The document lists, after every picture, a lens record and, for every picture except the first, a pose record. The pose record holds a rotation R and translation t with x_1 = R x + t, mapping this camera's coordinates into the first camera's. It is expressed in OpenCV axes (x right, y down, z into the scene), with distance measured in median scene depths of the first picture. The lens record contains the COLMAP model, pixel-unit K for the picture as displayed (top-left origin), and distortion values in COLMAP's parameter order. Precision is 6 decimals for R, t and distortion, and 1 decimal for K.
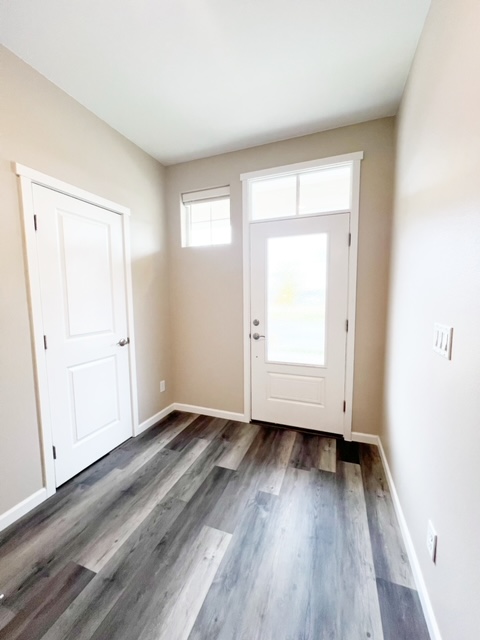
lens RADIAL K [[258.7, 0, 240.0], [0, 258.7, 320.0], [0, 0, 1]] dist [0.000131, 0.000051]
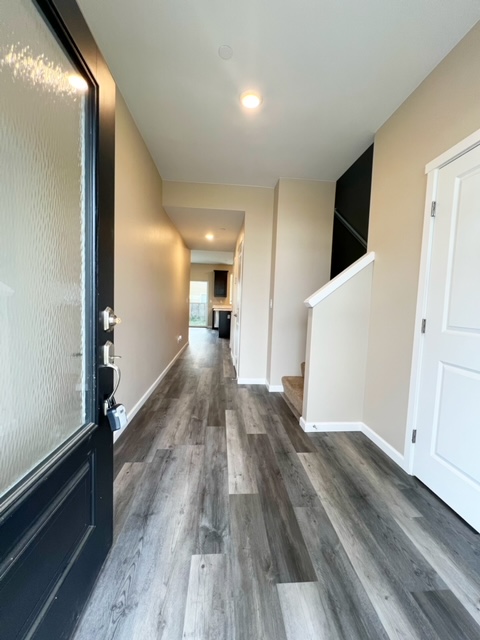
lens RADIAL K [[258.7, 0, 240.0], [0, 258.7, 320.0], [0, 0, 1]] dist [0.000131, 0.000051]
pose [[-0.907085, 0.002266, -0.420942, 0.357950], [-0.068925, 0.985690, 0.153832, -0.044836], [0.415267, 0.168552, -0.893949, 1.751447]]
